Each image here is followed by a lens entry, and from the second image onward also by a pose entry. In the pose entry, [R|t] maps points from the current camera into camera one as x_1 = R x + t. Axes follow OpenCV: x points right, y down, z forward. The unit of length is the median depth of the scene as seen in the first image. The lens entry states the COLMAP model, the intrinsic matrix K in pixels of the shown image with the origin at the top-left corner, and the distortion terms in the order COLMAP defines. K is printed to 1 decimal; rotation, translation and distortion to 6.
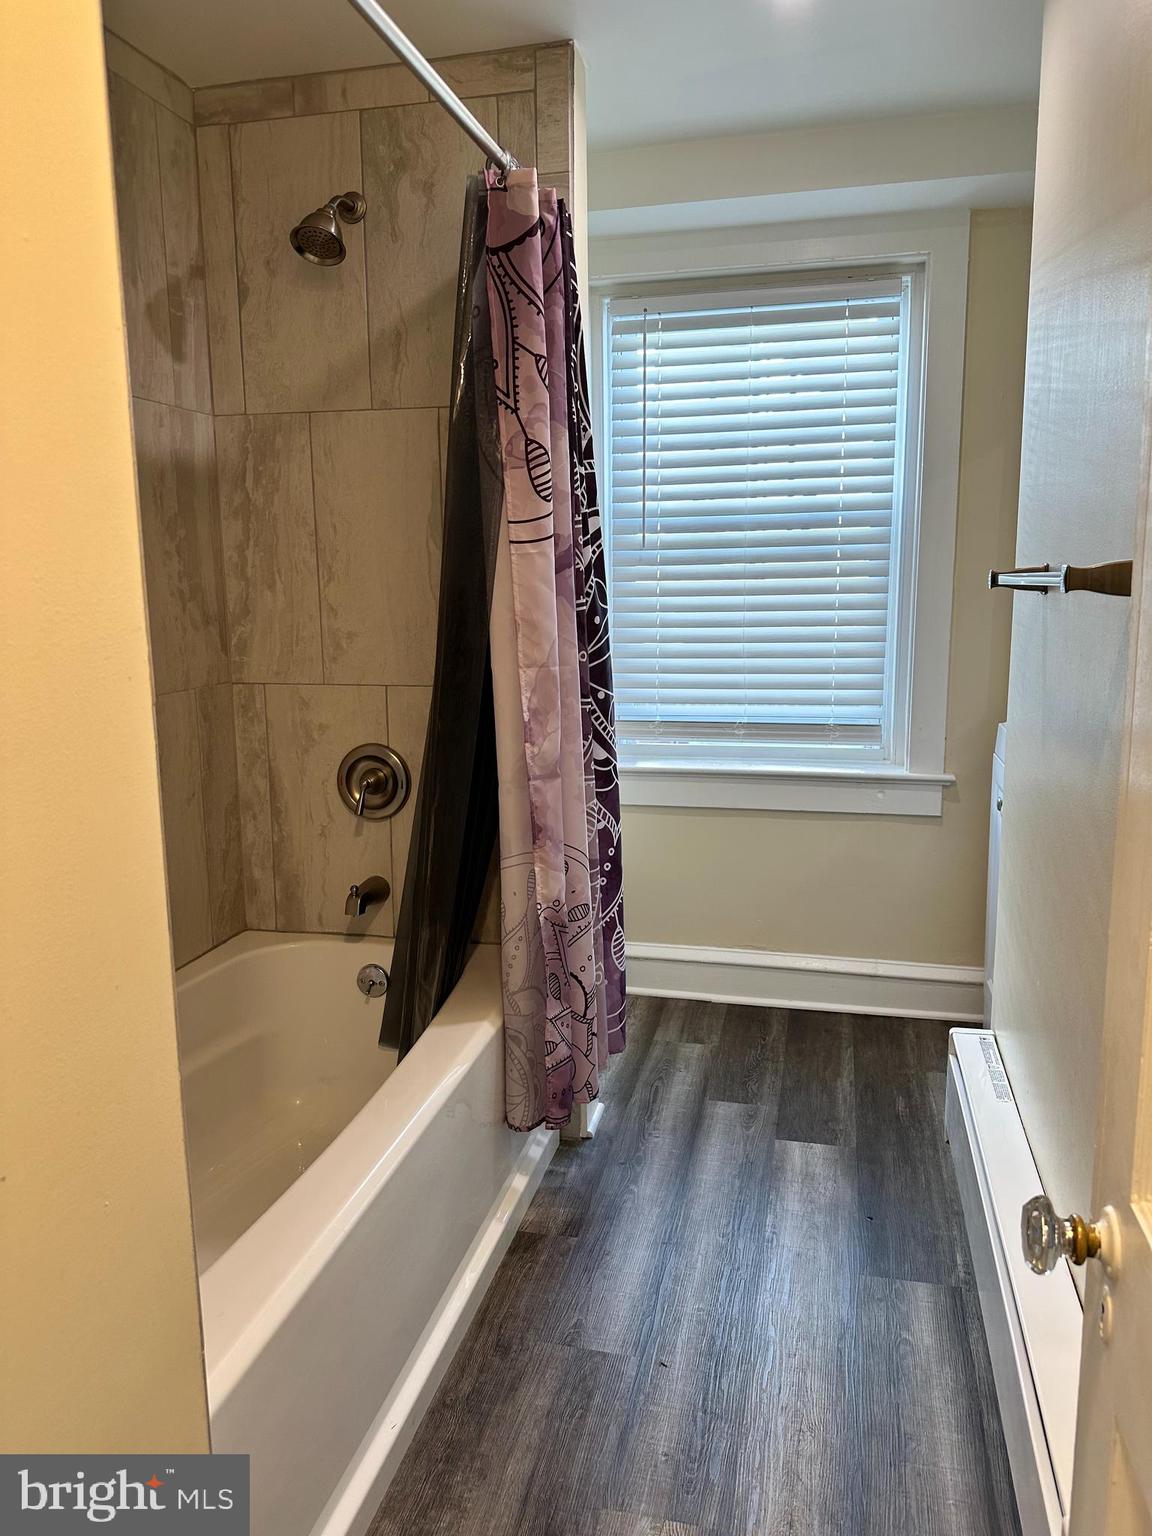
lens RADIAL K [[1089.8, 0, 578.6], [0, 1089.8, 765.3], [0, 0, 1]] dist [0.042619, -0.002056]
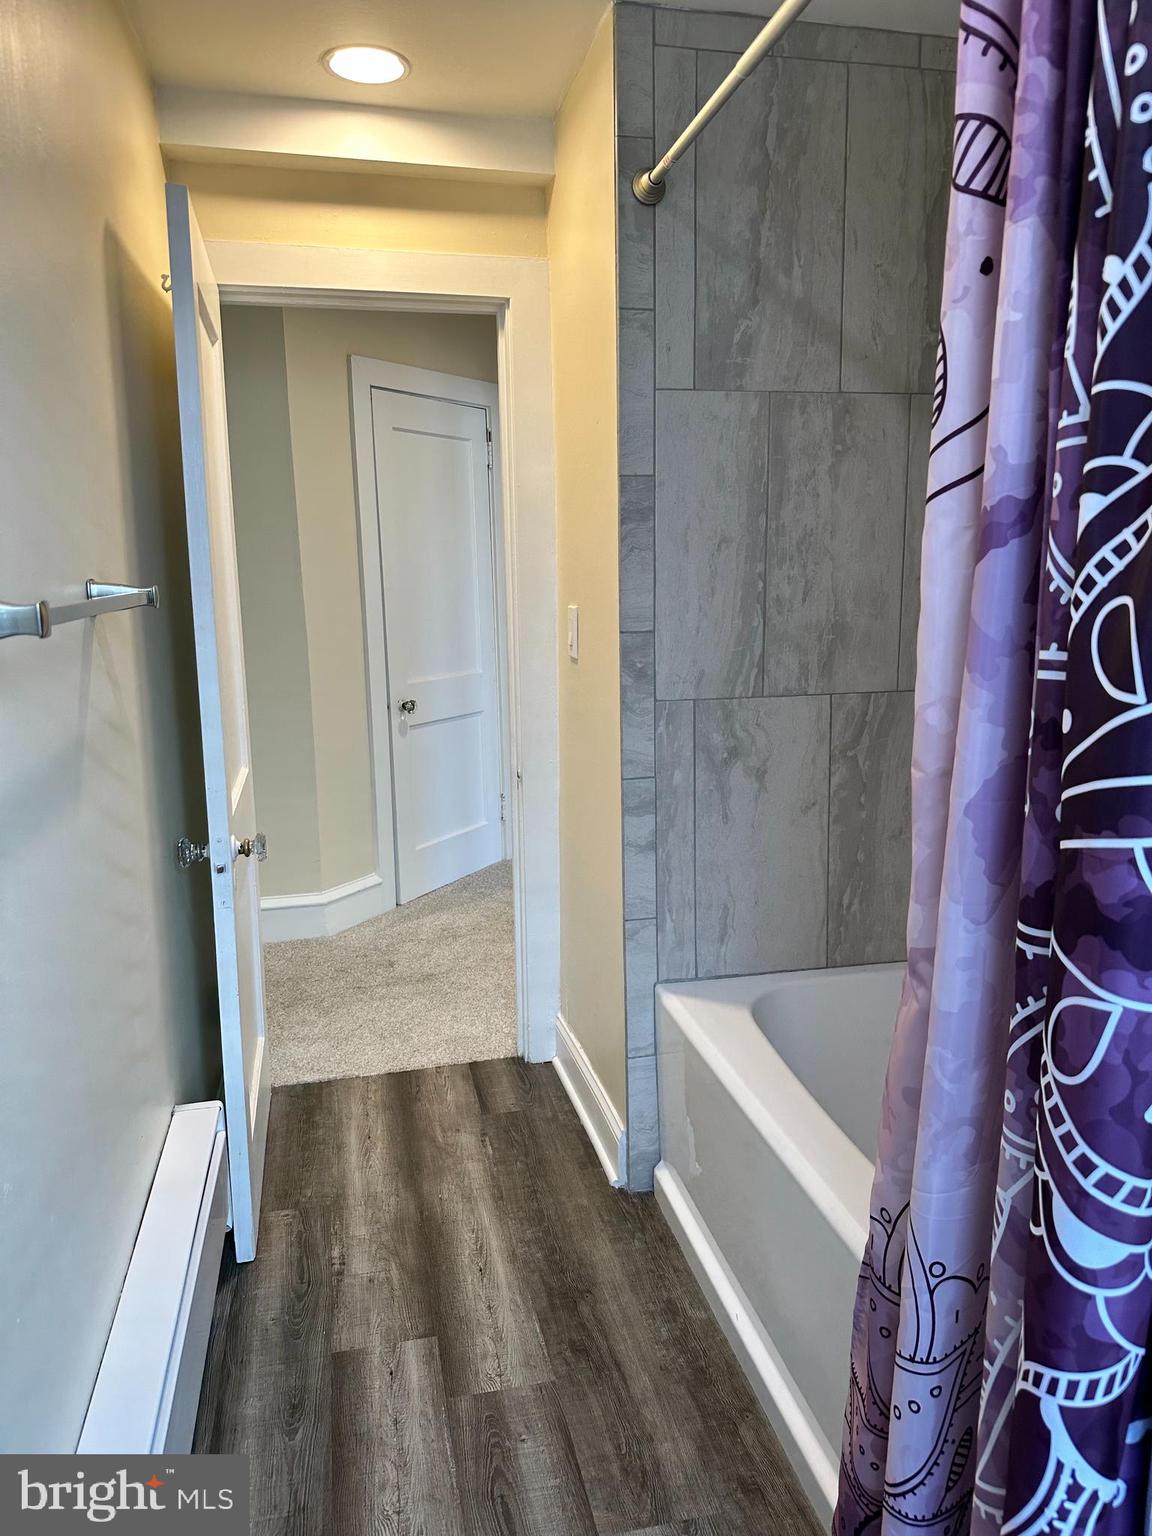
lens RADIAL K [[1089.8, 0, 579.6], [0, 1089.8, 768.7], [0, 0, 1]] dist [0.042619, -0.002056]
pose [[-0.894121, 0.104598, -0.435440, 0.250307], [-0.055619, 0.938875, 0.339735, -0.190142], [0.444359, 0.327983, -0.833650, 1.013739]]
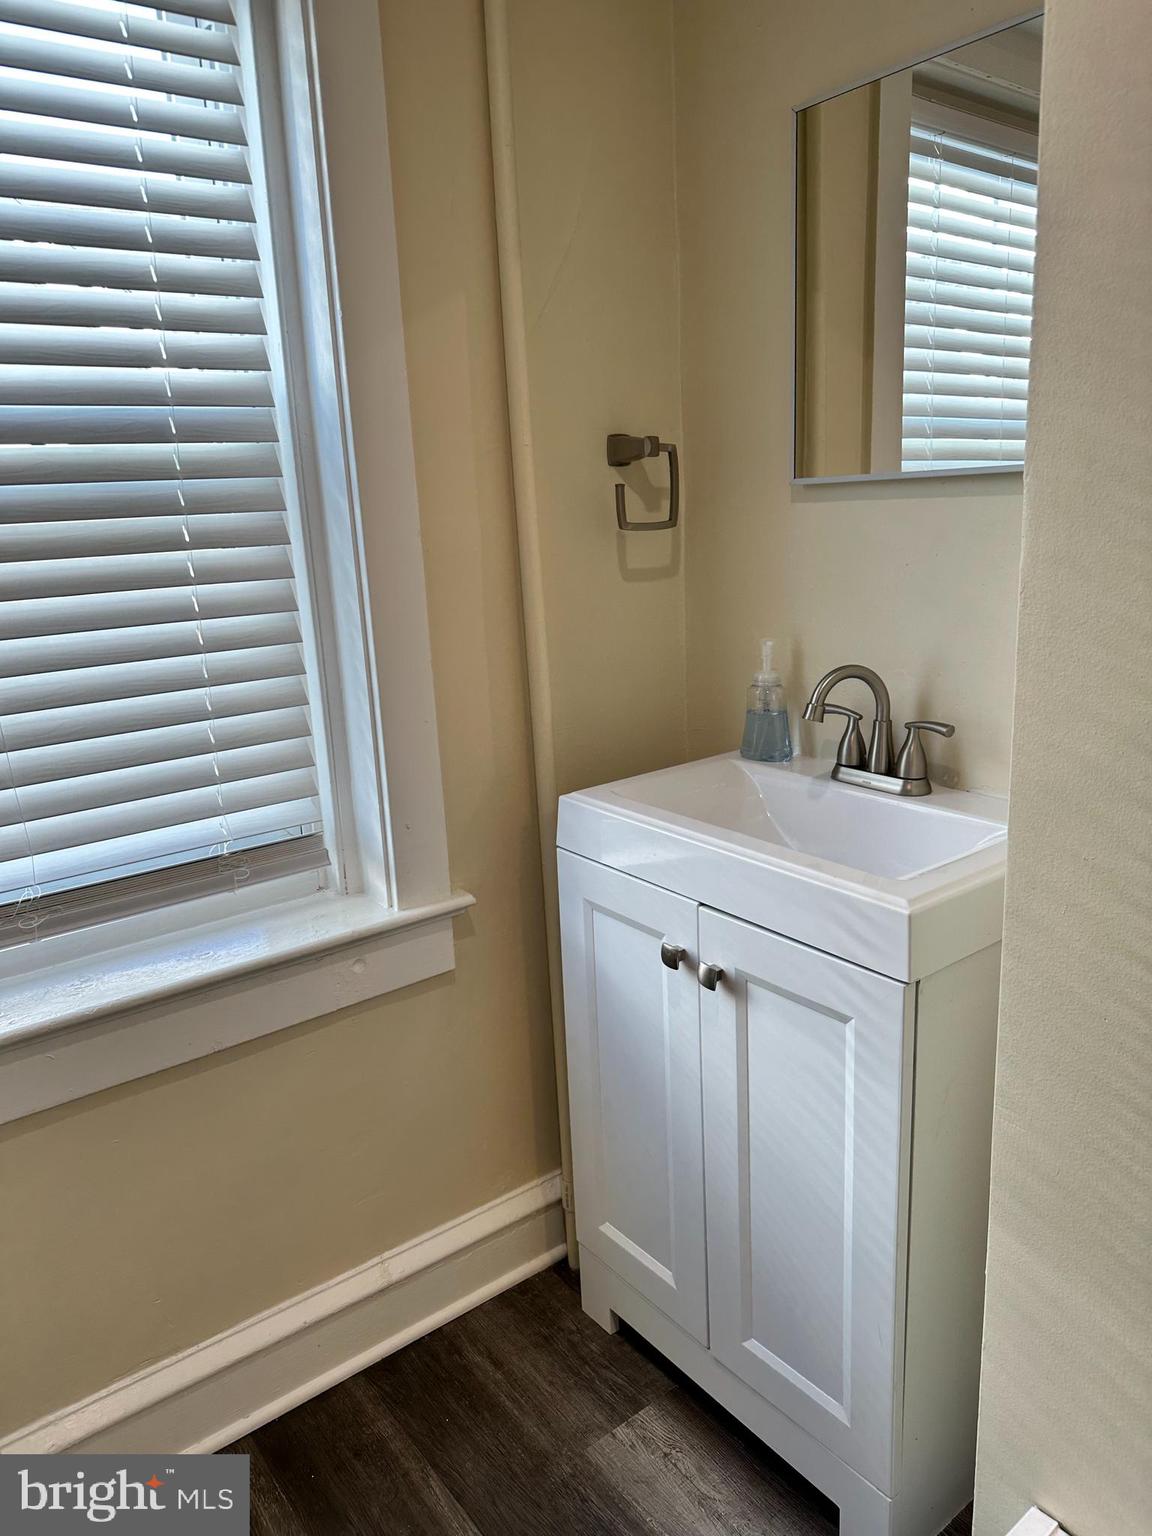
lens RADIAL K [[1089.8, 0, 571.4], [0, 1089.8, 769.4], [0, 0, 1]] dist [0.042619, -0.002056]
pose [[0.625016, -0.197249, 0.755280, -0.035095], [0.169386, 0.978765, 0.115443, -0.111371], [-0.762013, 0.055780, 0.645155, 0.603037]]
